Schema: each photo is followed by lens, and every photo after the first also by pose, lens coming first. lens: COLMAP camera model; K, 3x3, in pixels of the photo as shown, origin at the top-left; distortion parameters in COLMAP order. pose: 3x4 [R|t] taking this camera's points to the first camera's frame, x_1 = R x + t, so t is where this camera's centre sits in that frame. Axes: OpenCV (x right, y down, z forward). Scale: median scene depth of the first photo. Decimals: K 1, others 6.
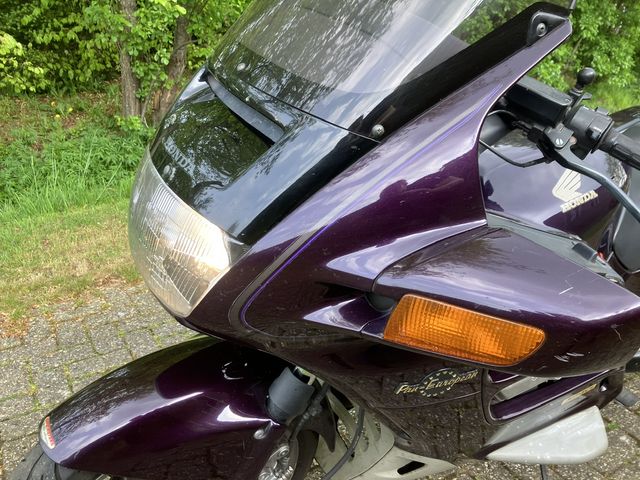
lens RADIAL K [[518.0, 0, 319.6], [0, 518.0, 239.5], [0, 0, 1]] dist [0.020585, -0.021012]
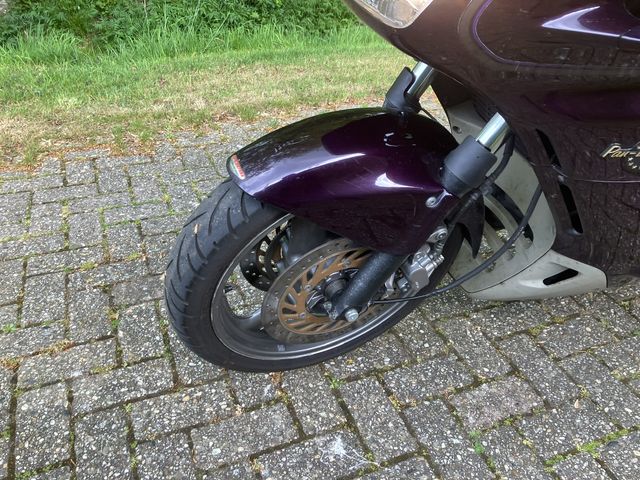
lens RADIAL K [[518.0, 0, 318.3], [0, 518.0, 237.6], [0, 0, 1]] dist [0.020585, -0.021012]
pose [[0.985230, 0.109336, -0.131783, -0.082707], [-0.081773, 0.976601, 0.198907, 0.113920], [0.150447, -0.185193, 0.971118, -0.002088]]
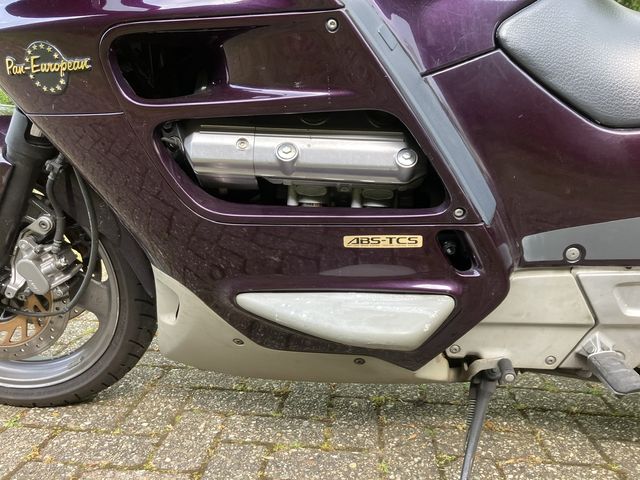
lens RADIAL K [[518.0, 0, 328.7], [0, 518.0, 239.5], [0, 0, 1]] dist [0.020585, -0.021012]
pose [[0.810314, 0.092908, -0.578583, 0.458251], [-0.236865, 0.955027, -0.178376, 0.236834], [0.535990, 0.281587, 0.795879, 0.253837]]
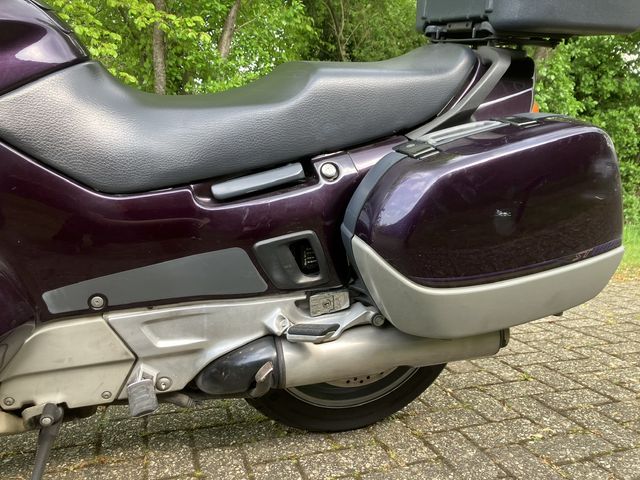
lens RADIAL K [[518.0, 0, 326.1], [0, 518.0, 242.1], [0, 0, 1]] dist [0.020585, -0.021012]
pose [[0.972859, -0.000046, -0.231399, 0.688895], [-0.064622, 0.960159, -0.271880, 0.191824], [0.222192, 0.279454, 0.934096, 0.276248]]
